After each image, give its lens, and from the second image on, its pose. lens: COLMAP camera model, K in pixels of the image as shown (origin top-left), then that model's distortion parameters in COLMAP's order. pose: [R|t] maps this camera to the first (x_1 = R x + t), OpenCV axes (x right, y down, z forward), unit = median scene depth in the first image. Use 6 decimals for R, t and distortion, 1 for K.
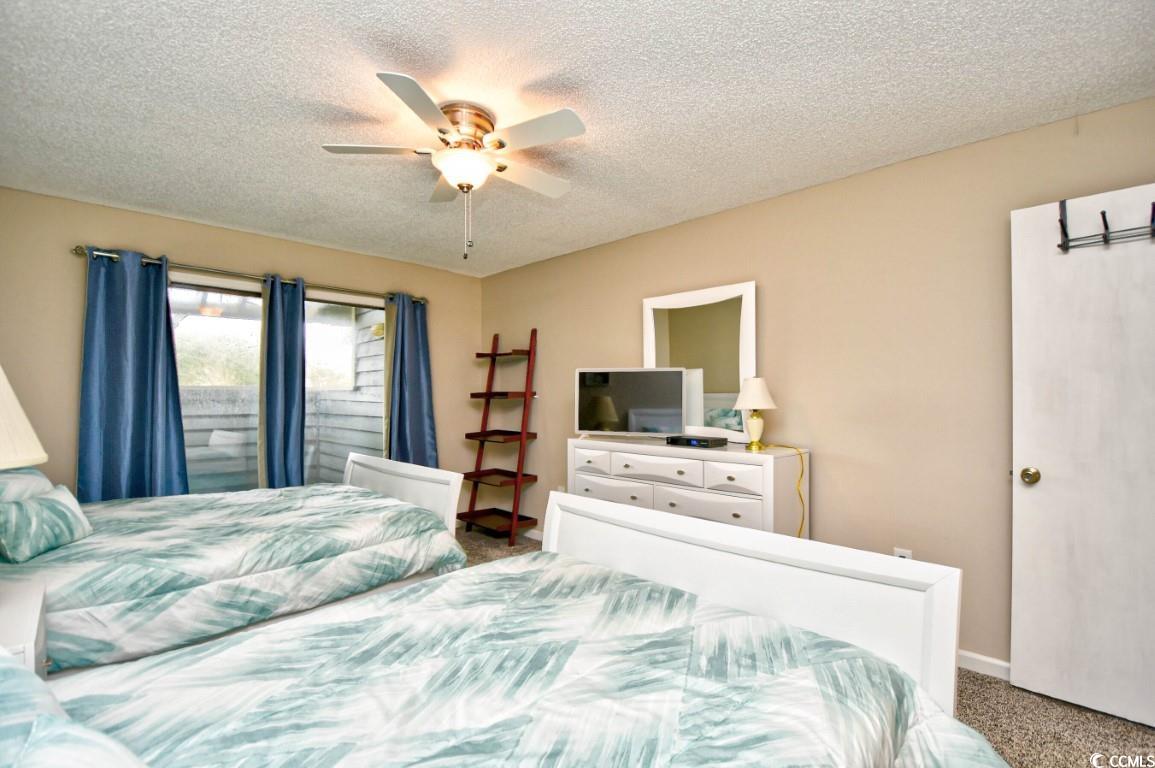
lens RADIAL K [[534.2, 0, 563.2], [0, 534.2, 386.0], [0, 0, 1]] dist [-0.044632, 0.000116]
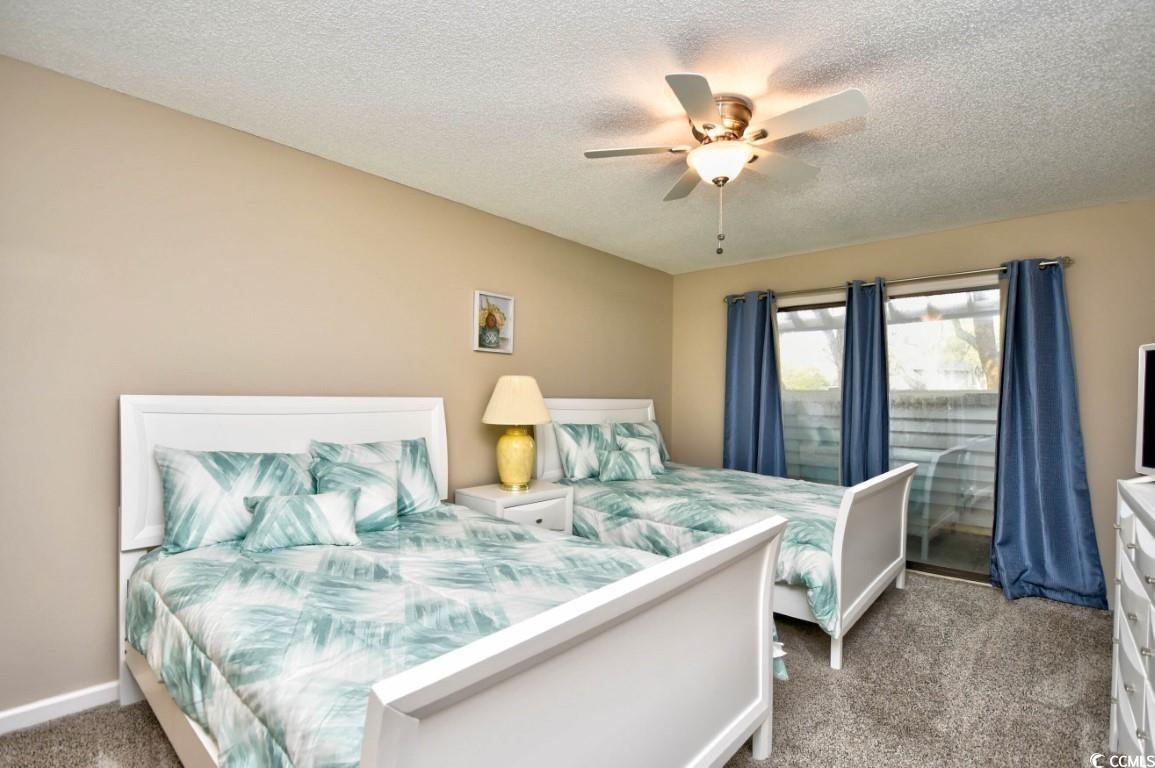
lens RADIAL K [[507.9, 0, 581.7], [0, 507.9, 393.1], [0, 0, 1]] dist [0.010889, -0.020838]
pose [[0.049870, -0.007880, -0.998725, 0.714995], [0.007404, 0.999944, -0.007520, 0.021184], [0.998728, -0.007020, 0.049926, 0.687402]]
